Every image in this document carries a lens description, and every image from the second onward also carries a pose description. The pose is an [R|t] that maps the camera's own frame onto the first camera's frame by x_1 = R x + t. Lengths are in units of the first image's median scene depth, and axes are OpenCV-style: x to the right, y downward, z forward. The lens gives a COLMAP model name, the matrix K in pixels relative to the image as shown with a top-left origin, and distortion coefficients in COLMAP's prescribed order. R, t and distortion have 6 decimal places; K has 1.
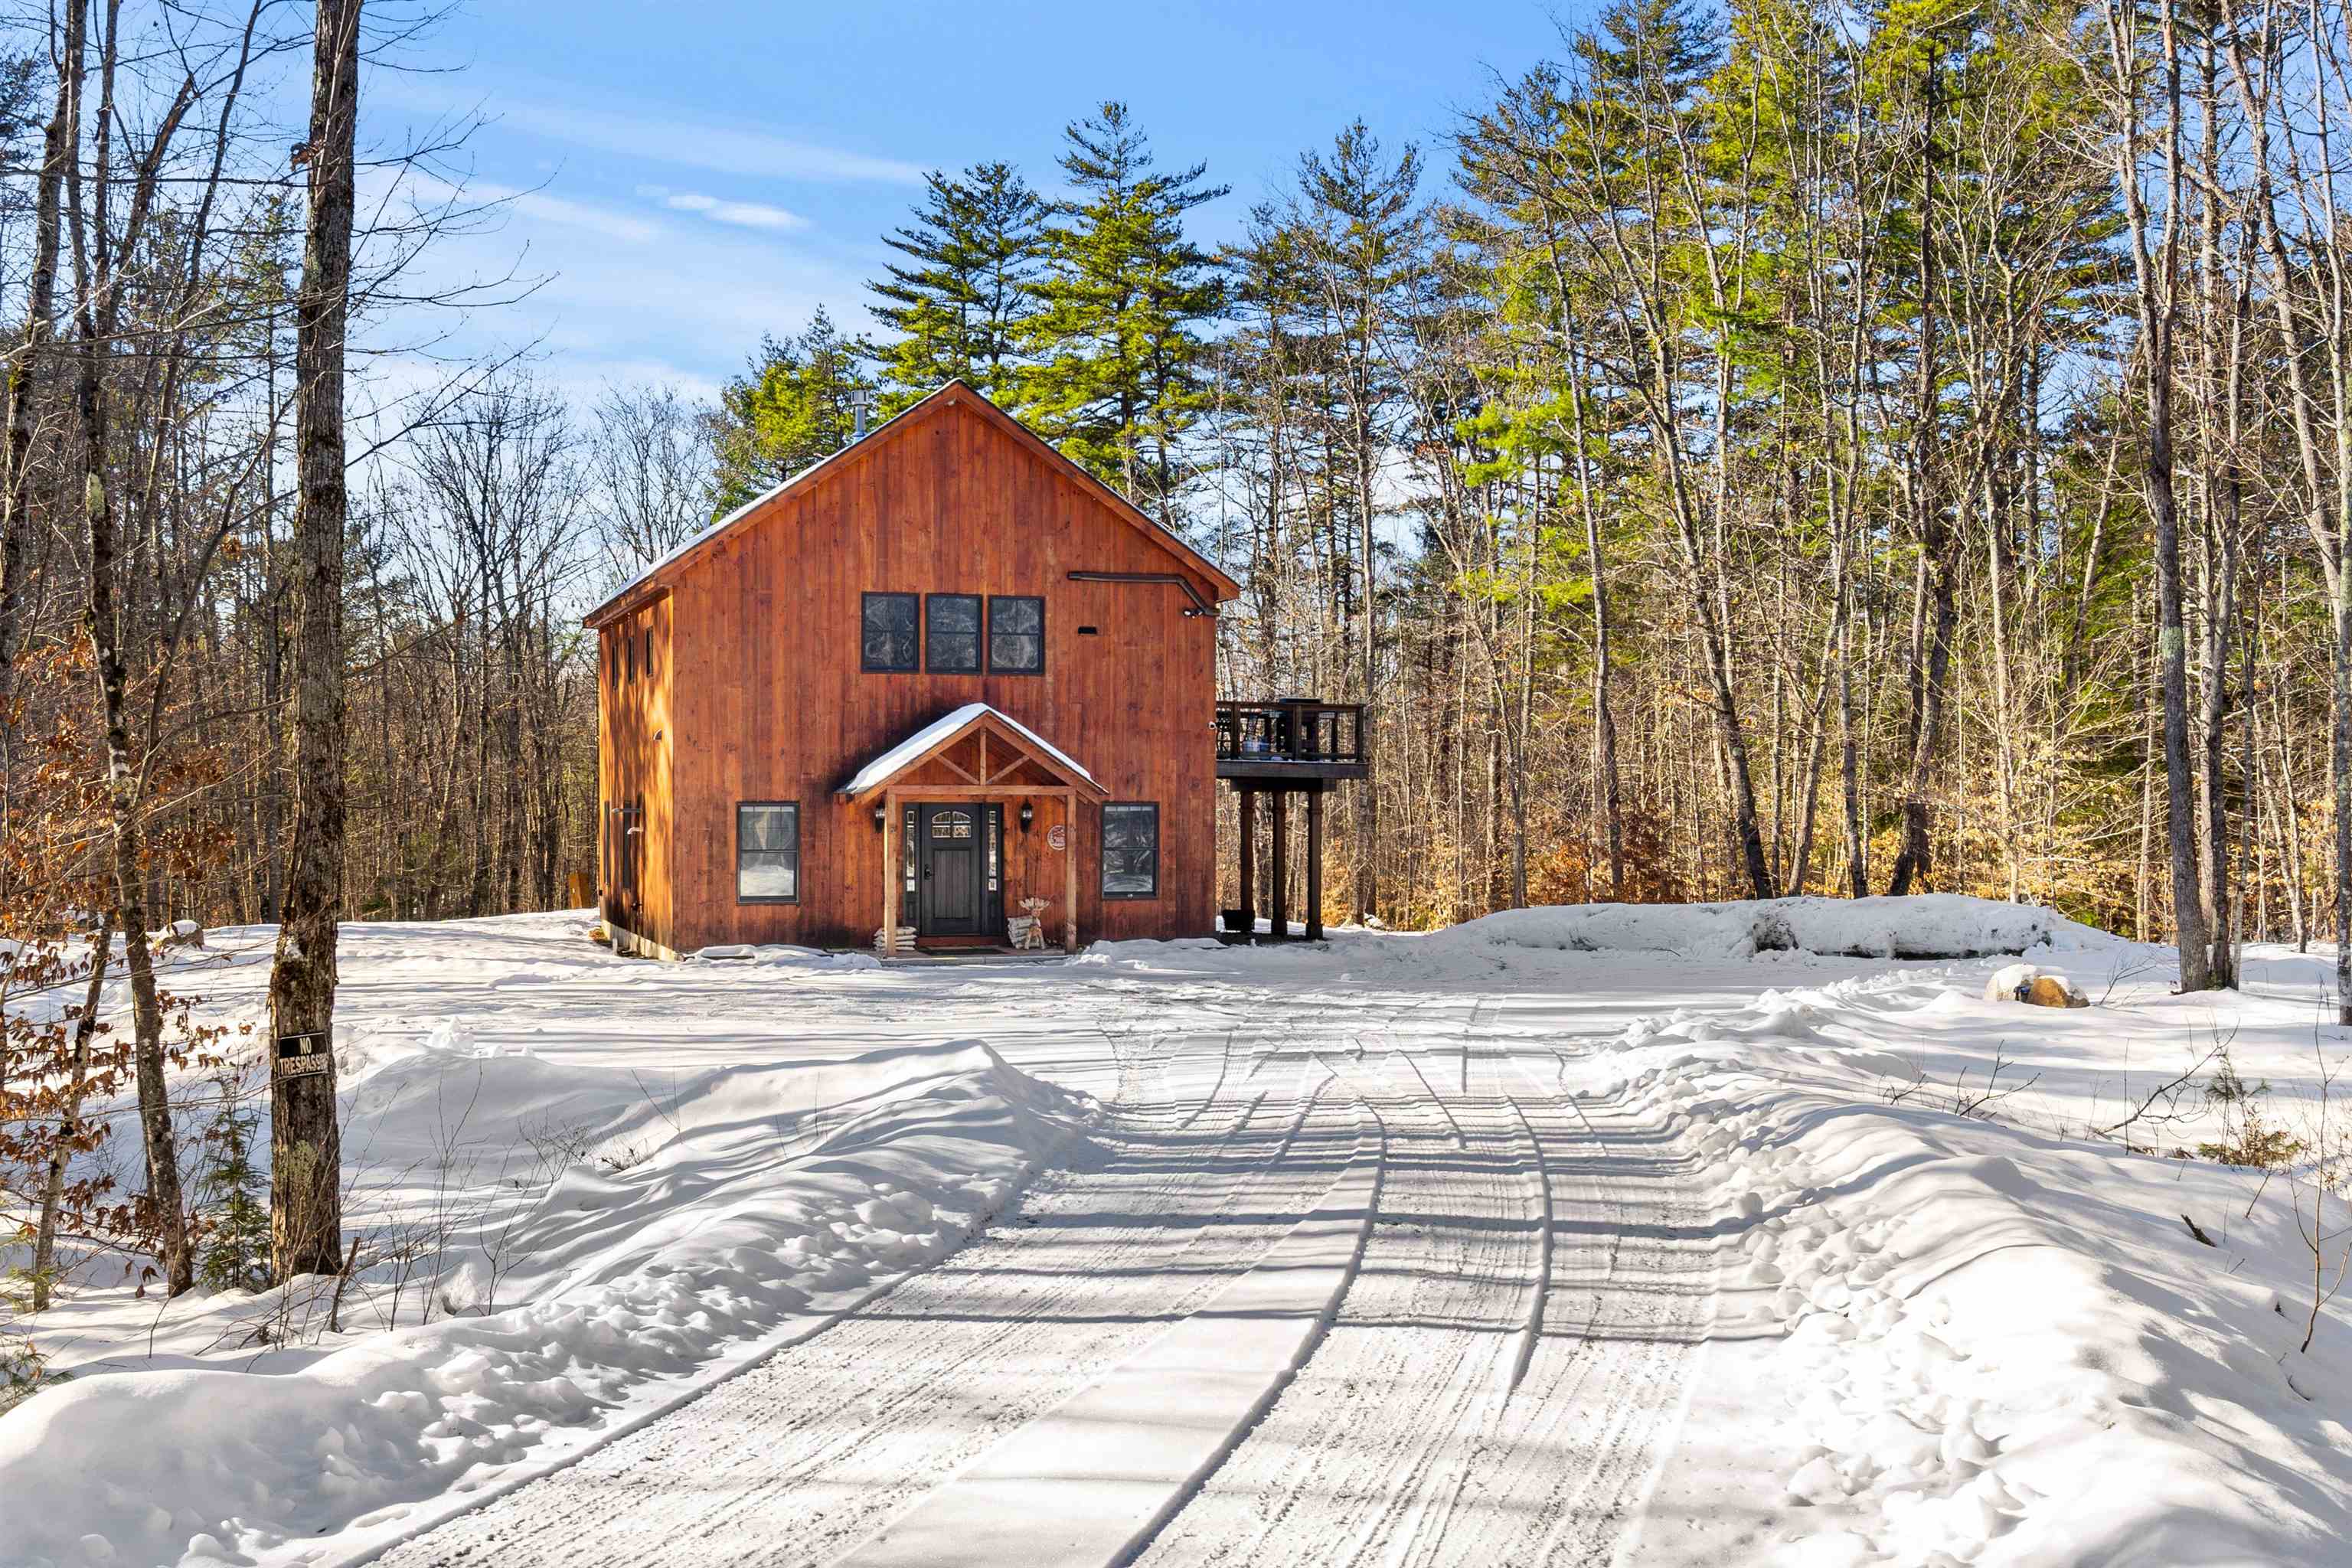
lens RADIAL K [[2513.0, 0, 1176.0], [0, 2513.0, 784.0], [0, 0, 1]] dist [-0.236164, -0.001413]
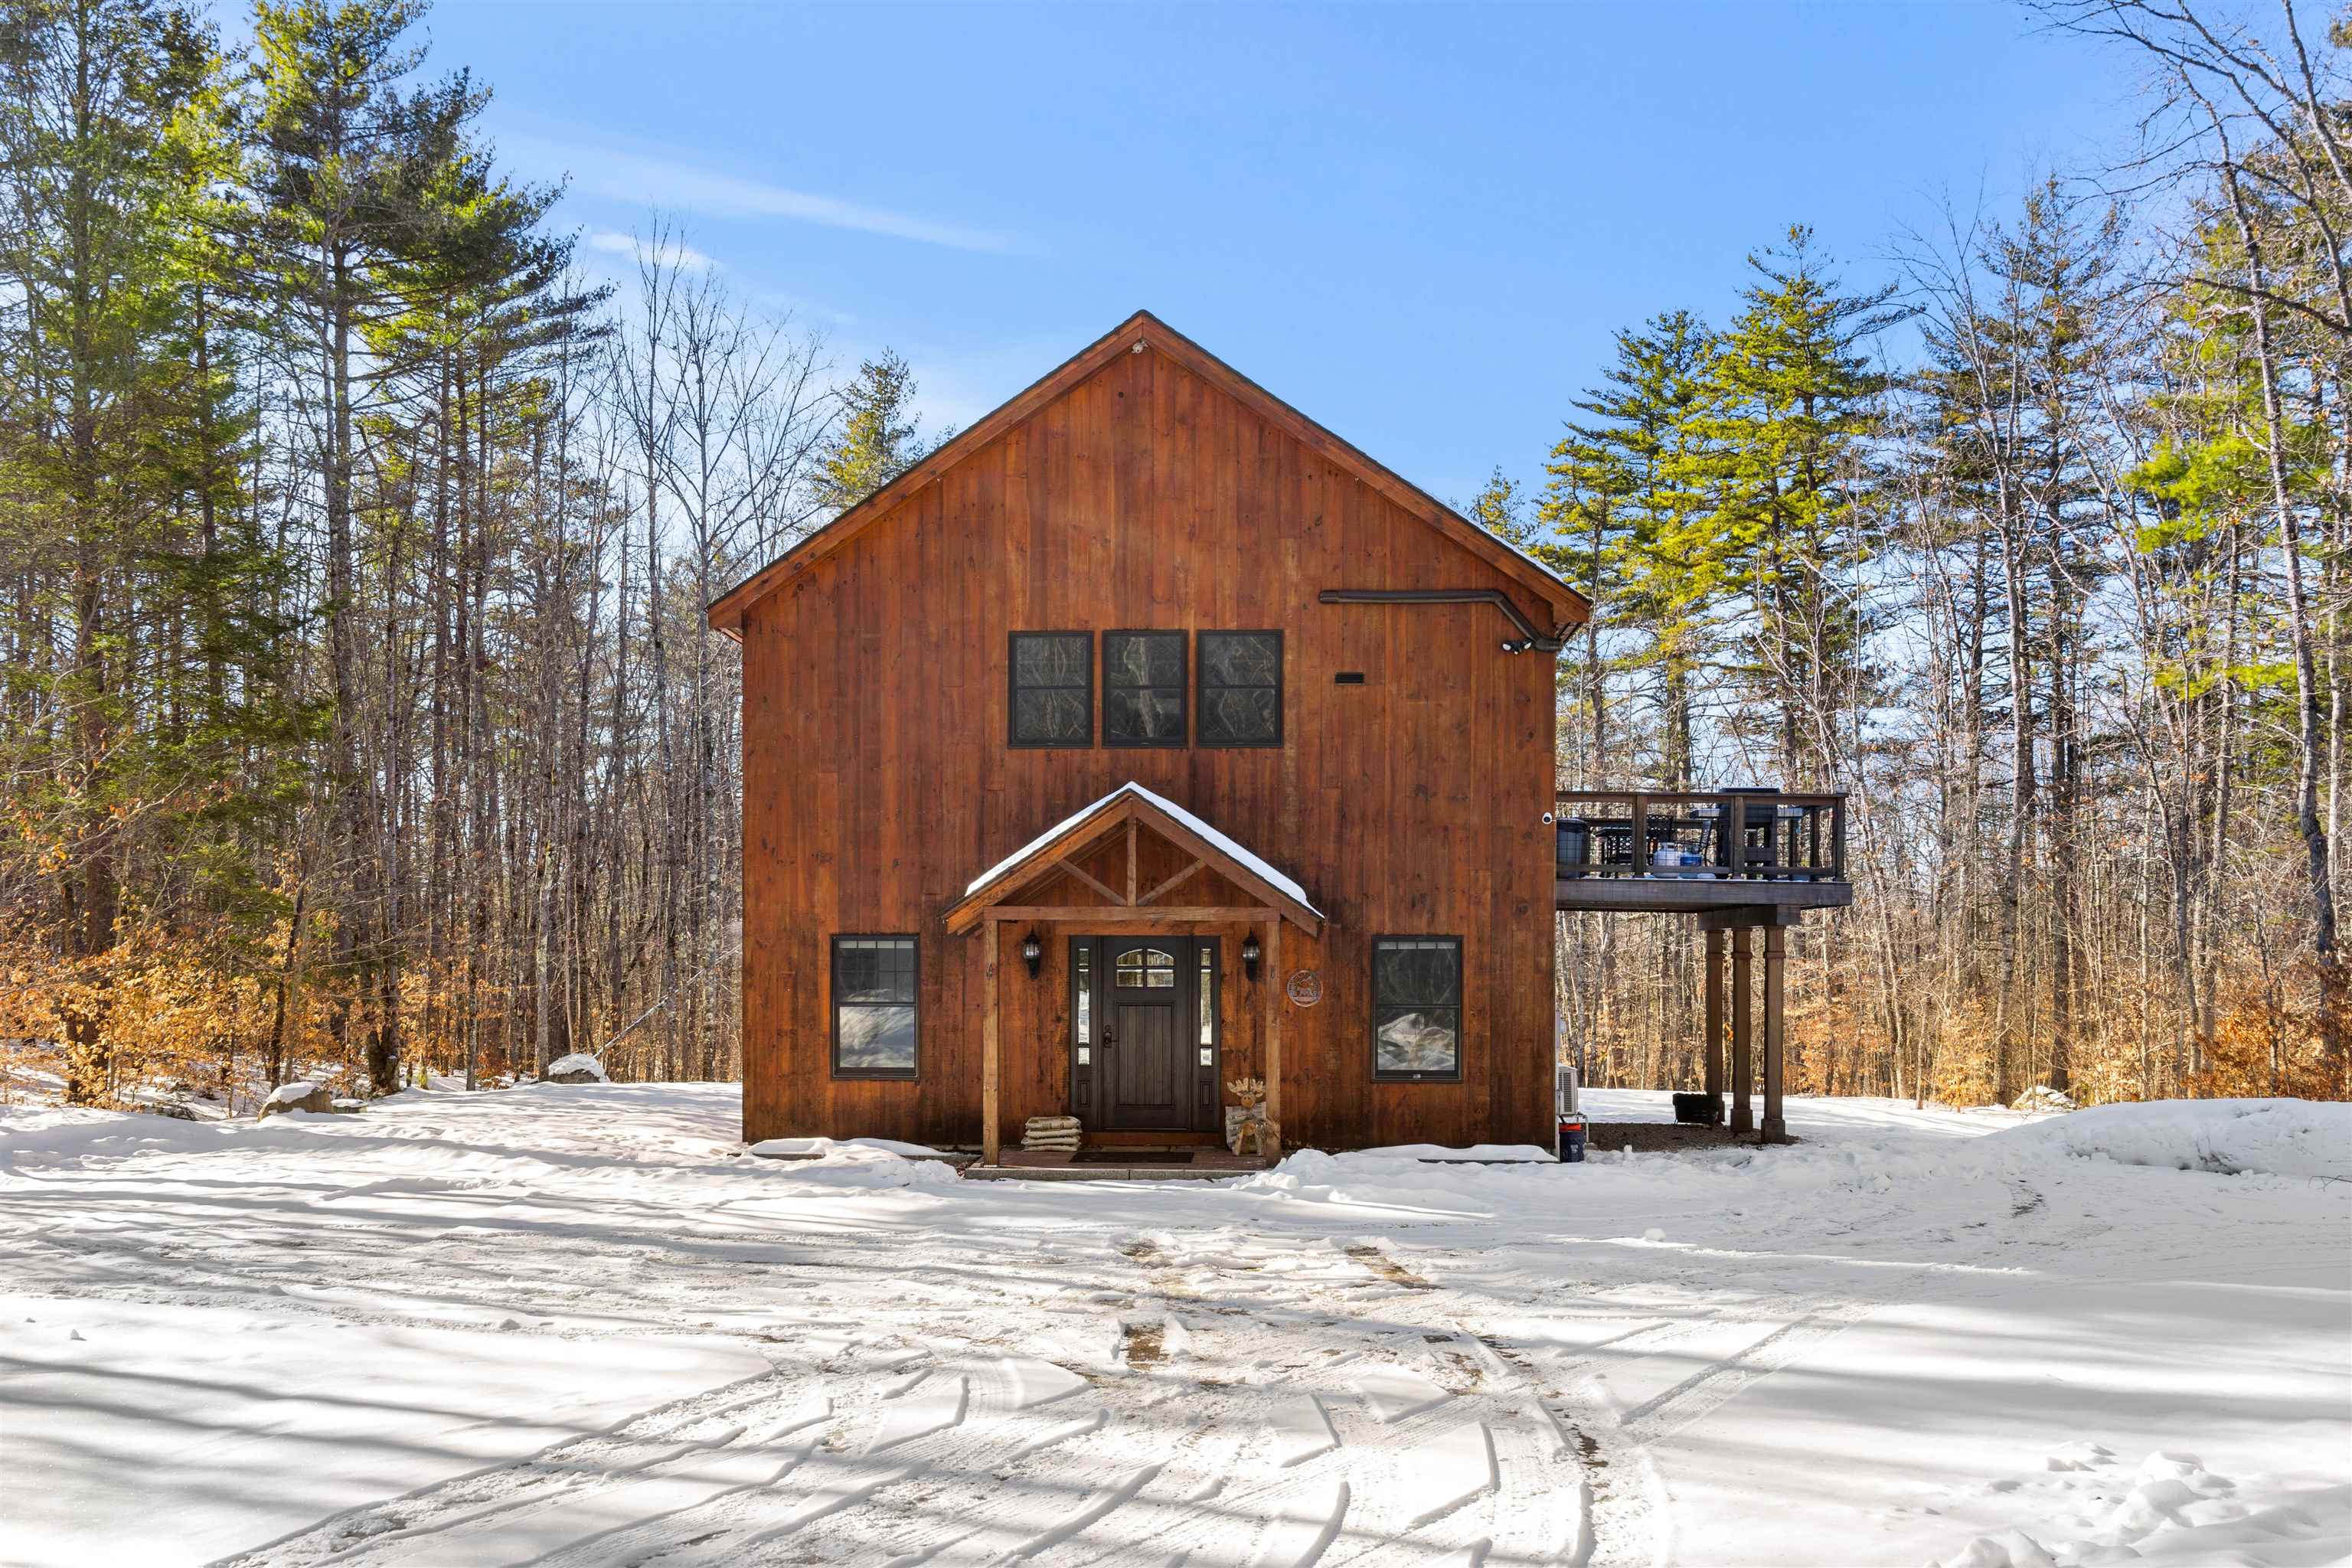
lens RADIAL K [[2031.8, 0, 1173.4], [0, 2031.8, 985.7], [0, 0, 1]] dist [-0.012247, 0.004203]
pose [[0.927806, 0.007349, -0.372990, 0.123225], [-0.000477, 0.999829, 0.018511, 0.010554], [0.373062, -0.016996, 0.927651, 0.480075]]
